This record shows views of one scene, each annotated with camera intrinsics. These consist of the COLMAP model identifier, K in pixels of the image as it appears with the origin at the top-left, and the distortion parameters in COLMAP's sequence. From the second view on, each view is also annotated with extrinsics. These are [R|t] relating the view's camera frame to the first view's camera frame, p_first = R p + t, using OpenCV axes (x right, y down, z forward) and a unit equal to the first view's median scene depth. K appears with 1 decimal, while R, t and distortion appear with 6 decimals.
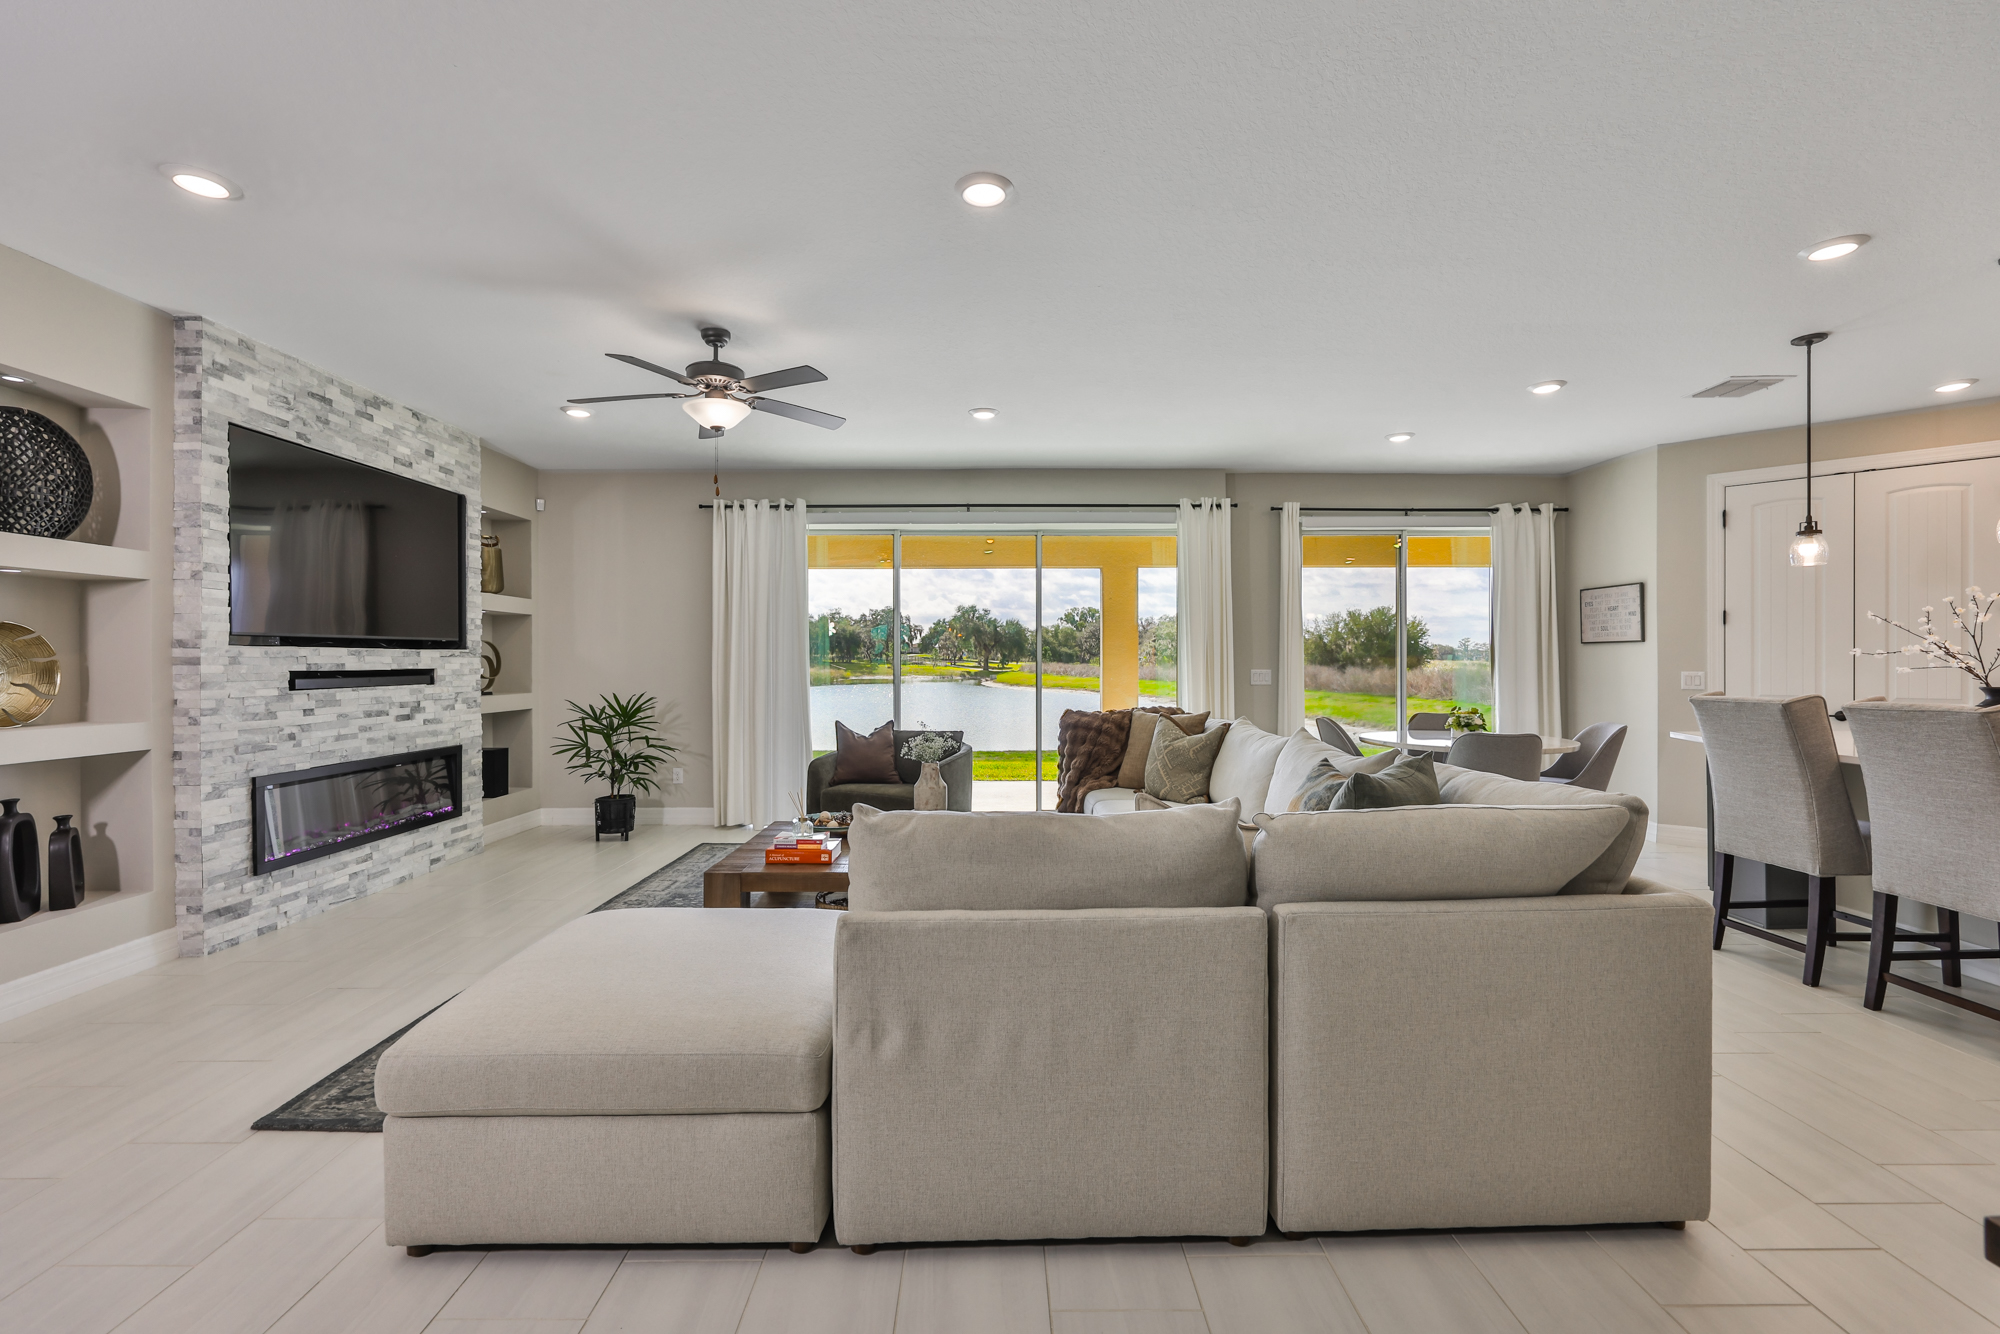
lens RADIAL K [[851.4, 0, 988.4], [0, 851.4, 660.8], [0, 0, 1]] dist [-0.004897, -0.000617]
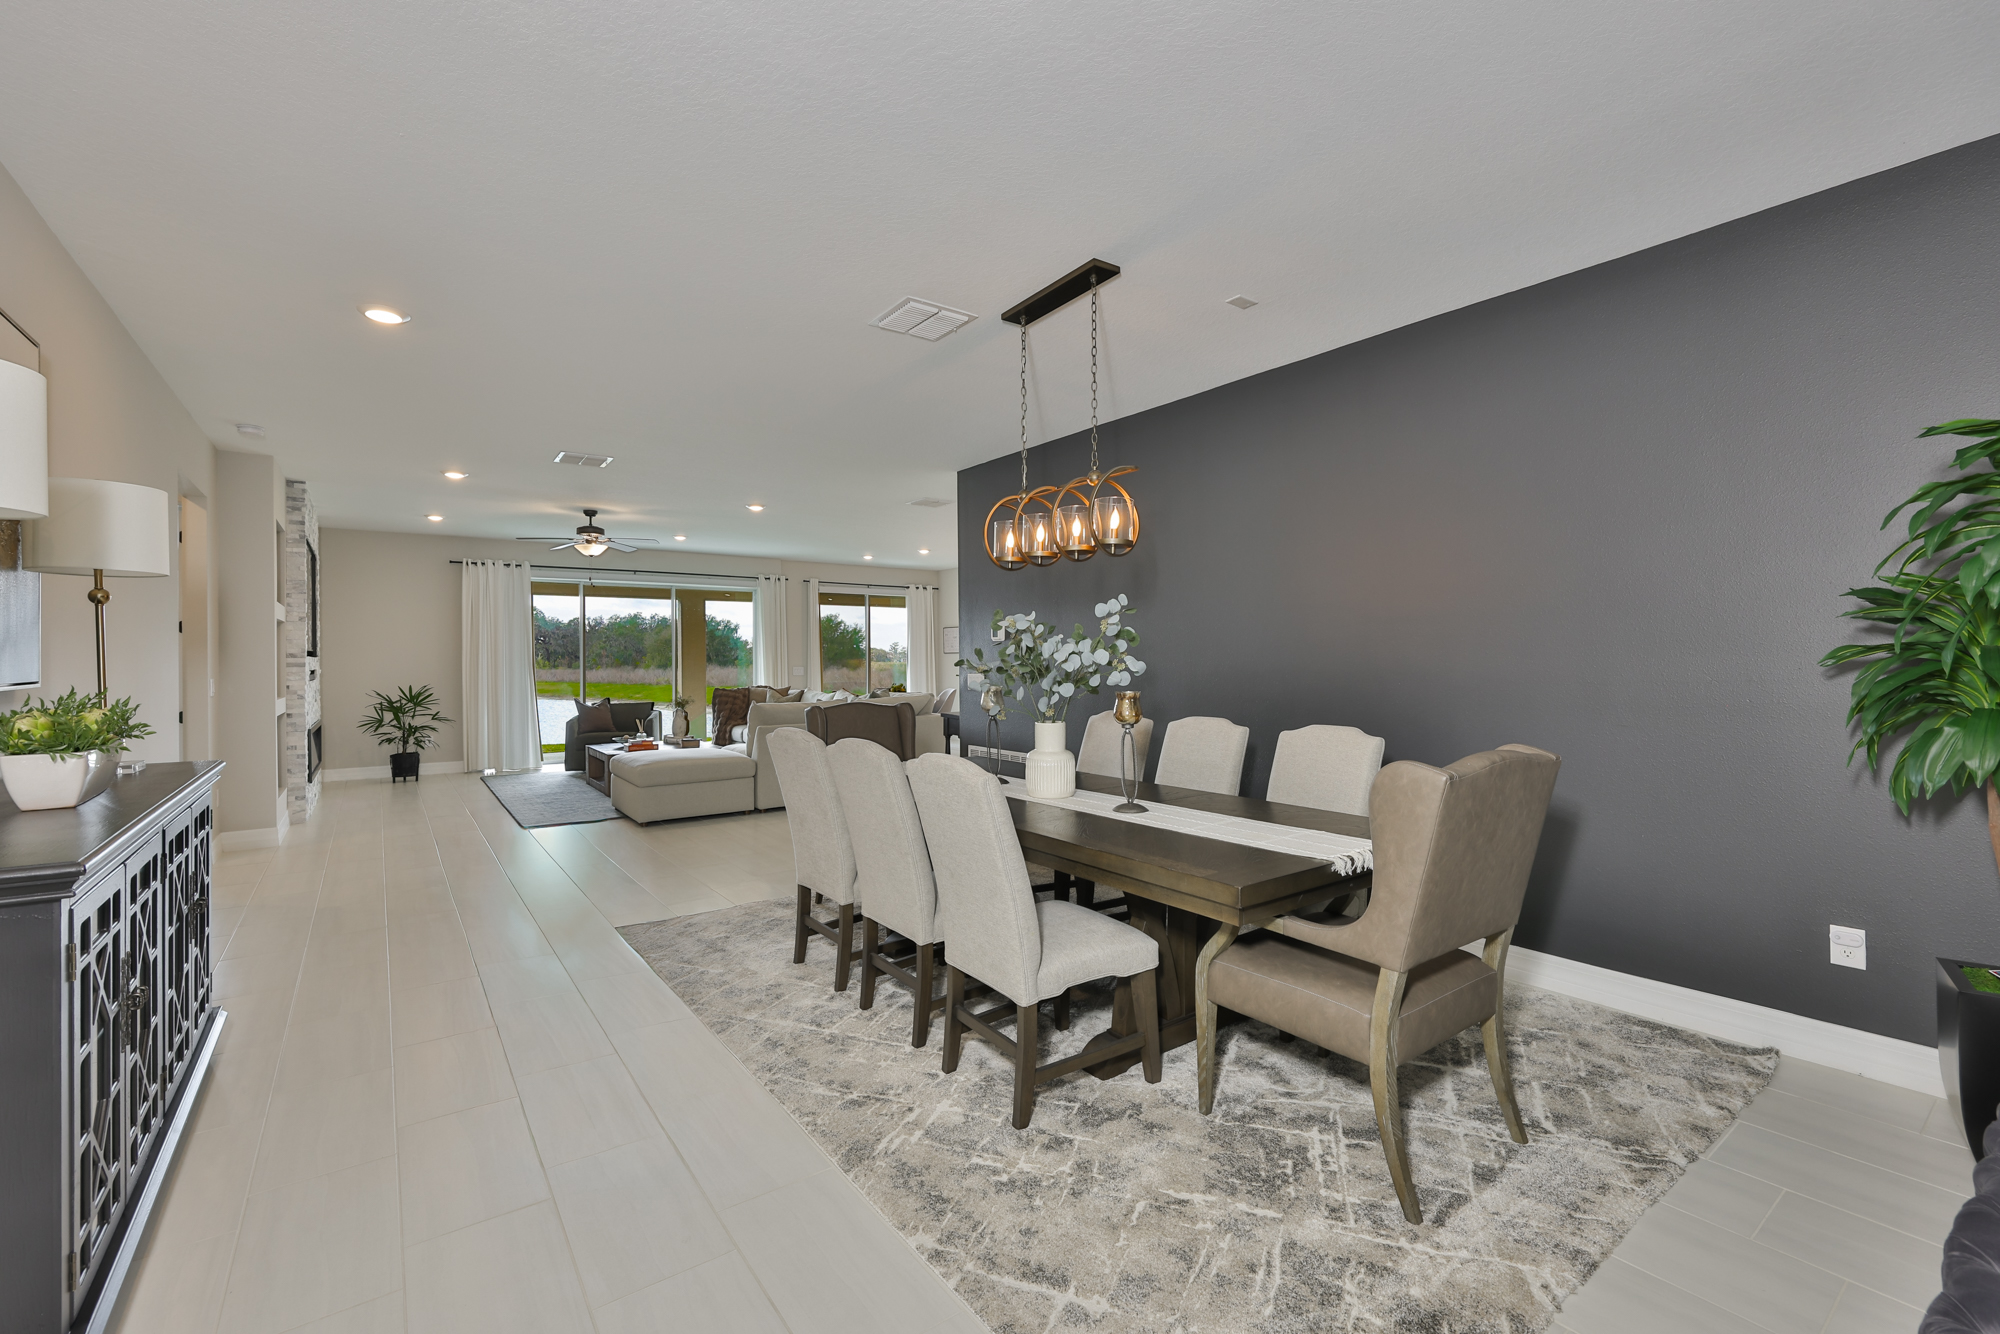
lens RADIAL K [[851.4, 0, 998.2], [0, 851.4, 657.7], [0, 0, 1]] dist [-0.004897, -0.000617]
pose [[0.806492, 0.000255, 0.591245, -0.480560], [0.002295, 0.999991, -0.003562, -0.003598], [-0.591241, 0.004230, 0.806484, -0.852469]]
